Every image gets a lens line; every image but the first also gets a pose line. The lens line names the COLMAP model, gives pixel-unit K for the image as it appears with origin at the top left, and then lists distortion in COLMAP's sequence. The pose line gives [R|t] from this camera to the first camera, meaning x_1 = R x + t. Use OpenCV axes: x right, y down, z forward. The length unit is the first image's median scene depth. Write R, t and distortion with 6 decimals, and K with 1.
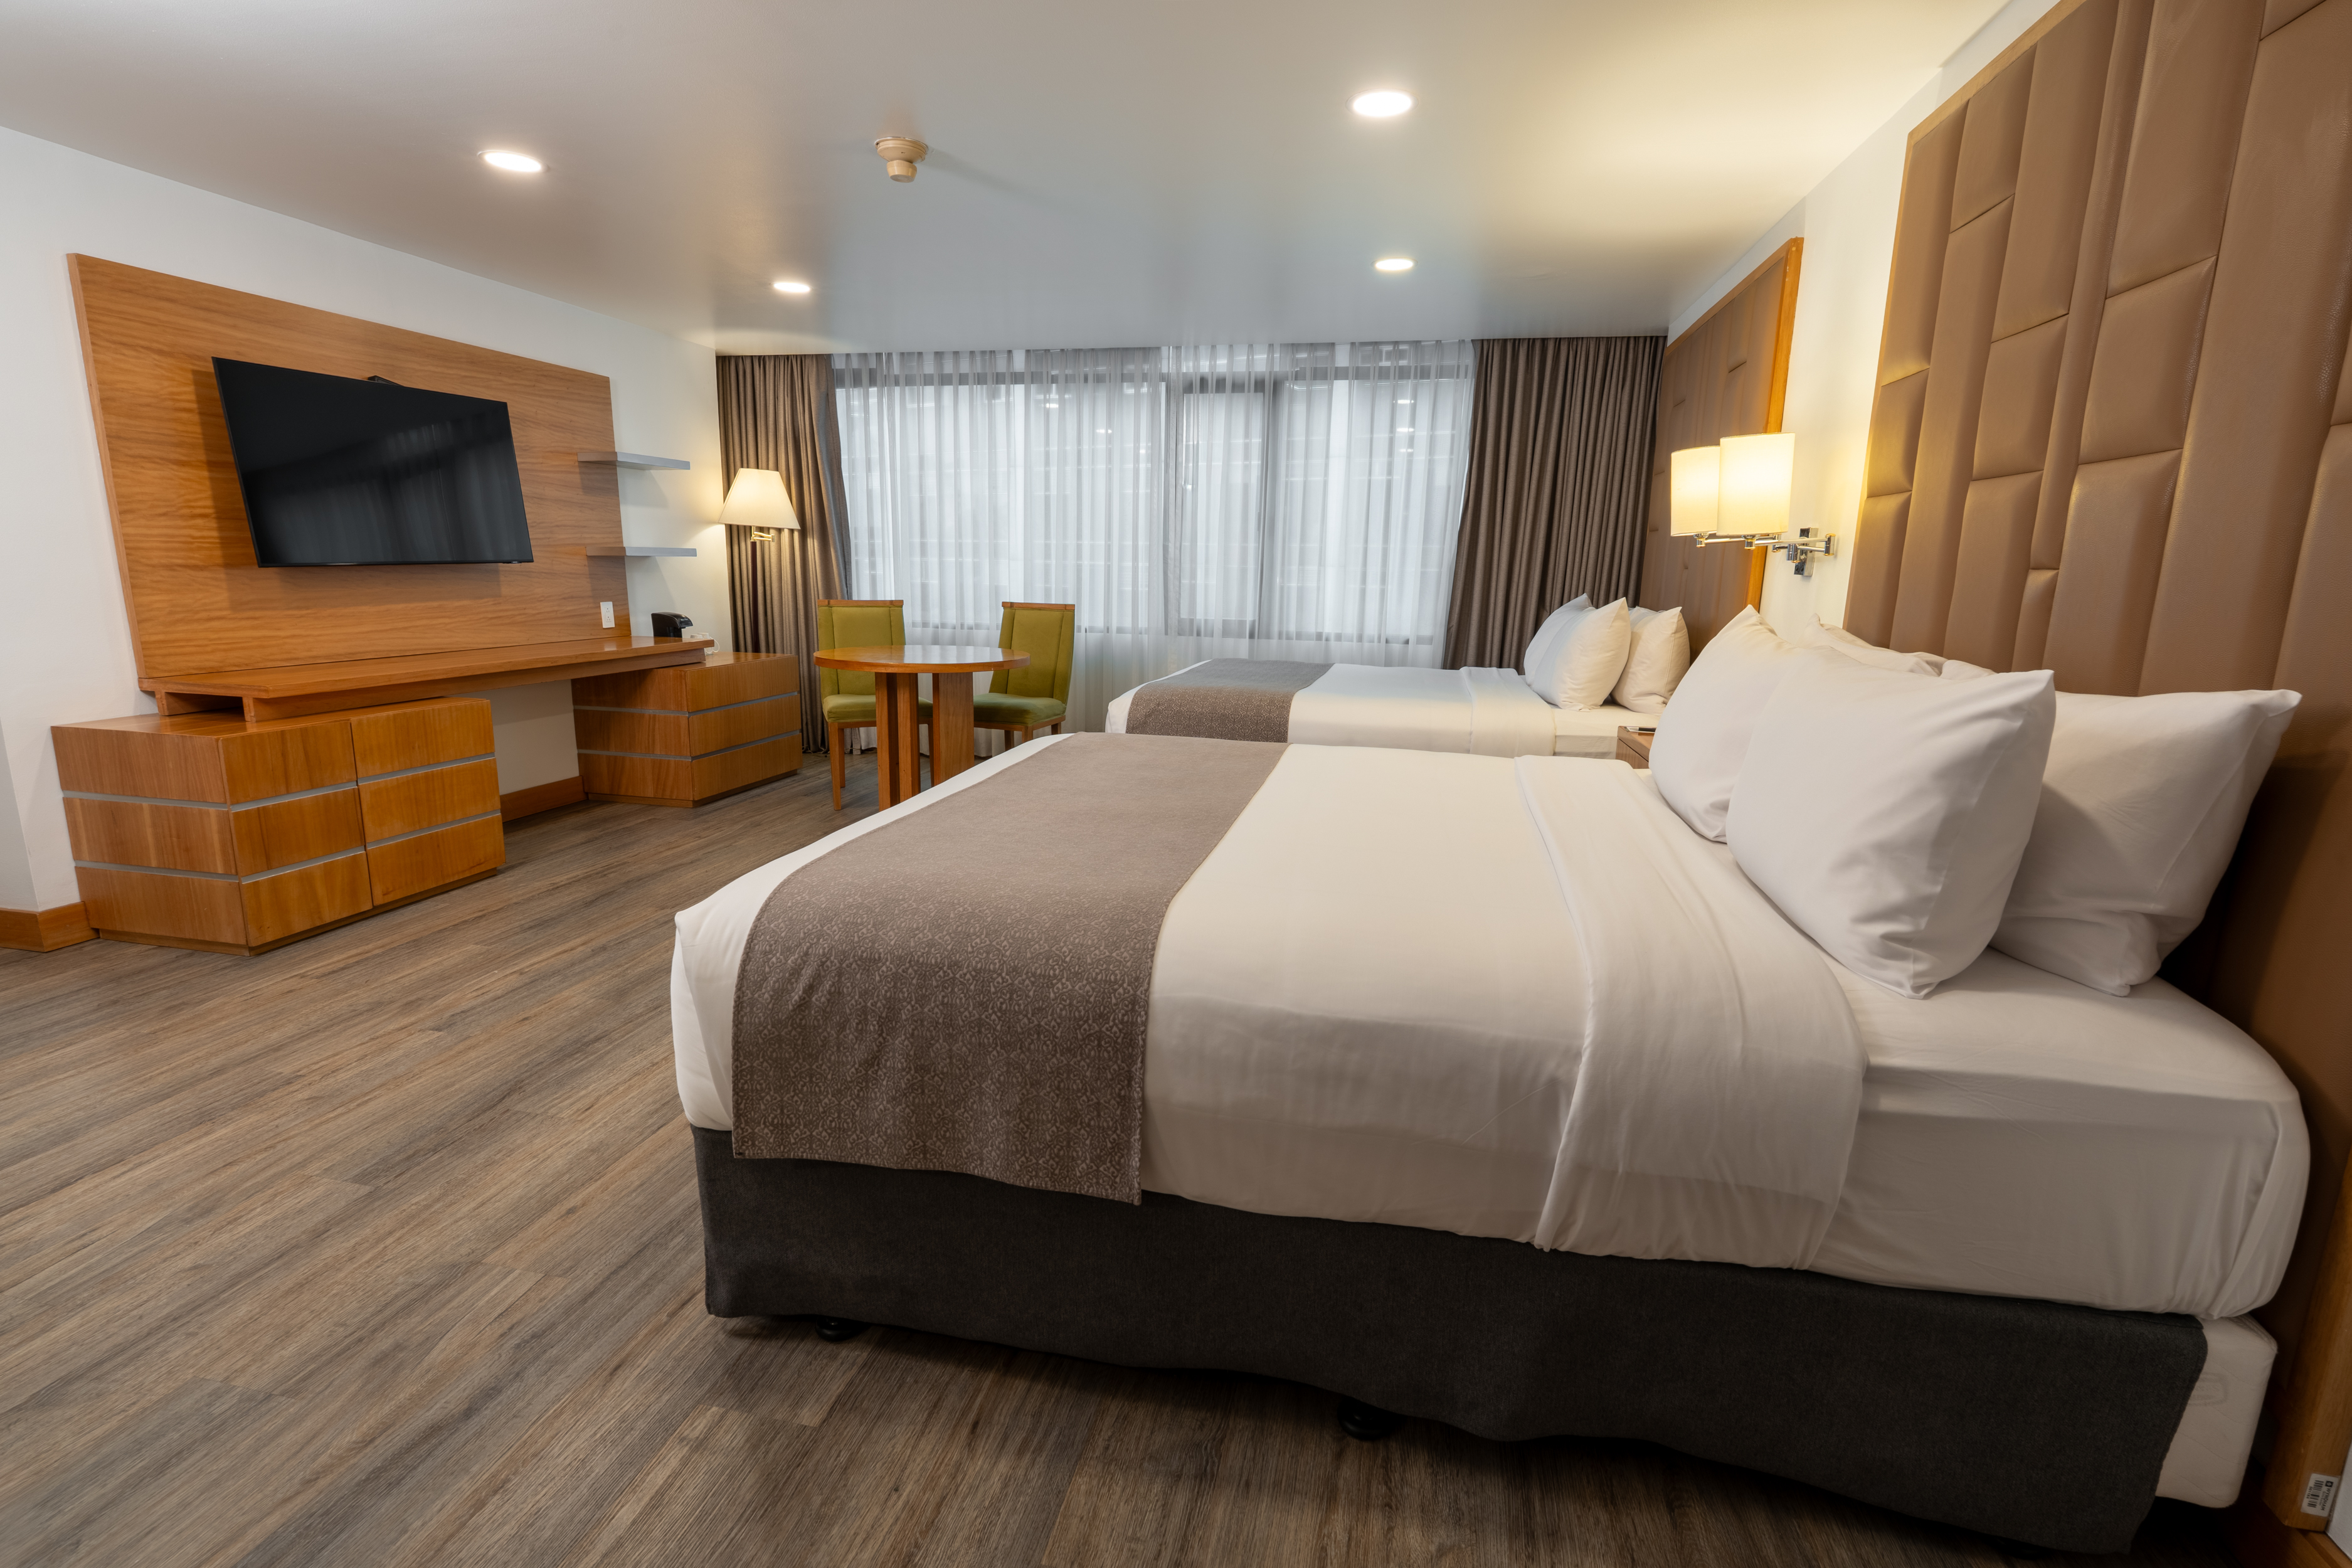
lens RADIAL K [[1119.9, 0, 1175.4], [0, 1119.9, 792.5], [0, 0, 1]] dist [0.001513, 0.000216]
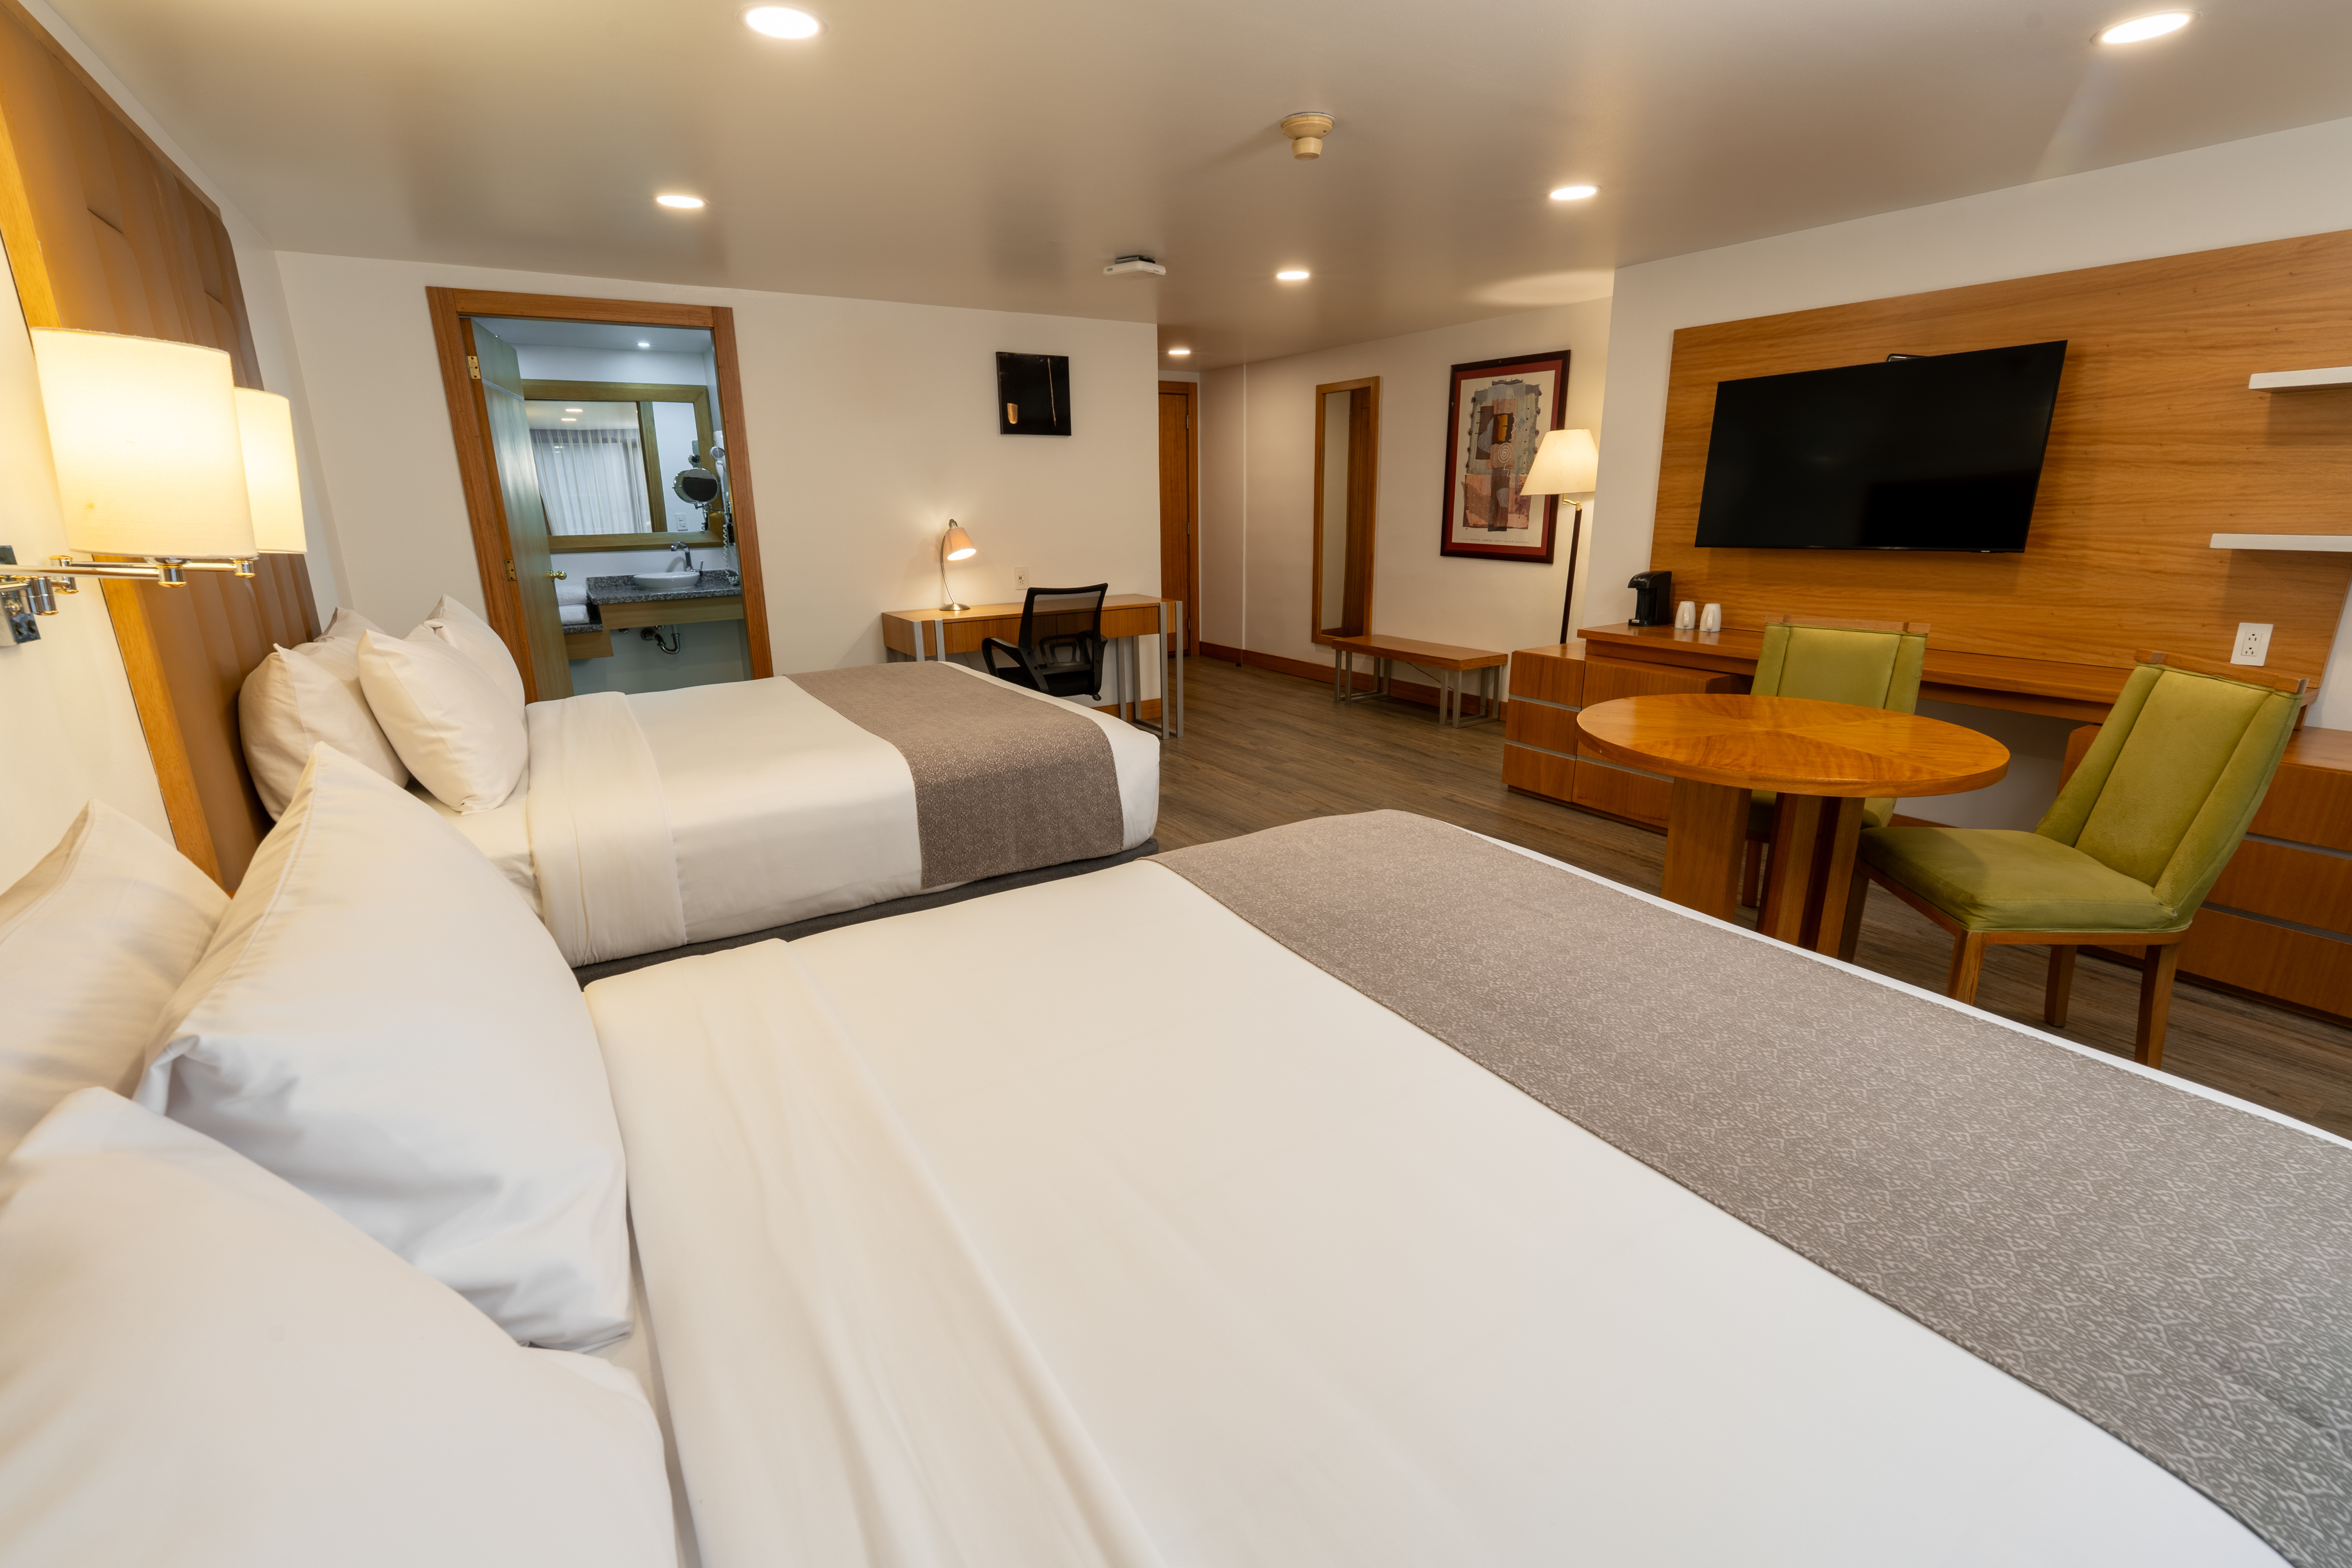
lens RADIAL K [[1025.5, 0, 1178.0], [0, 1025.5, 781.6], [0, 0, 1]] dist [-0.000606, -0.000051]
pose [[-0.713205, 0.179973, -0.677457, 0.453525], [-0.141464, 0.909634, 0.390582, -0.337655], [0.686532, 0.374400, -0.623296, 1.456470]]
